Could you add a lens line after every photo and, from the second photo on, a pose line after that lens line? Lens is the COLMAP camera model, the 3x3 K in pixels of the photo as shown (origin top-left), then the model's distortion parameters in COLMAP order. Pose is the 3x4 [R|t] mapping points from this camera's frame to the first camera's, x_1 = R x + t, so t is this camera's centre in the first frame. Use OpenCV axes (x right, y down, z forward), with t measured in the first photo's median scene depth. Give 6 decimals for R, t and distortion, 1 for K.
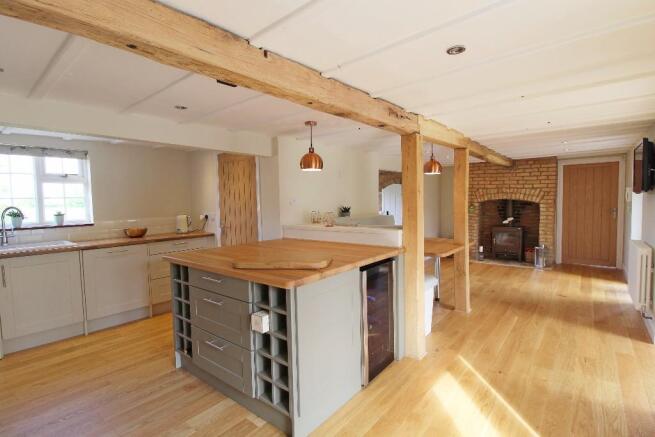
lens RADIAL K [[316.9, 0, 335.5], [0, 316.9, 218.6], [0, 0, 1]] dist [-0.018833, -0.000939]
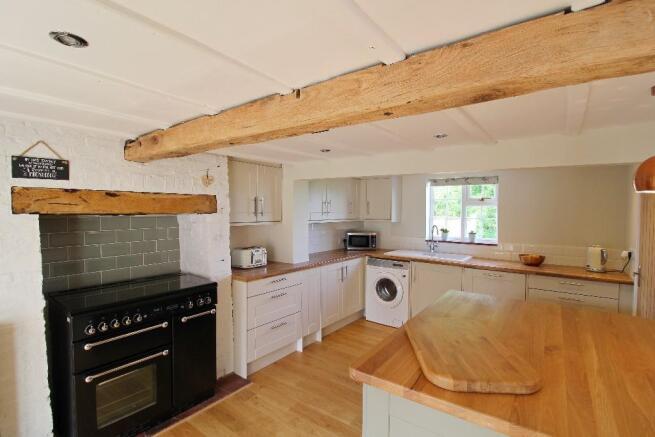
lens RADIAL K [[316.9, 0, 335.5], [0, 316.9, 218.6], [0, 0, 1]] dist [-0.018833, -0.000939]
pose [[0.049412, 0.048009, -0.997624, 0.271049], [-0.070313, 0.996533, 0.044474, -0.084477], [0.996300, 0.067948, 0.052616, 0.421734]]
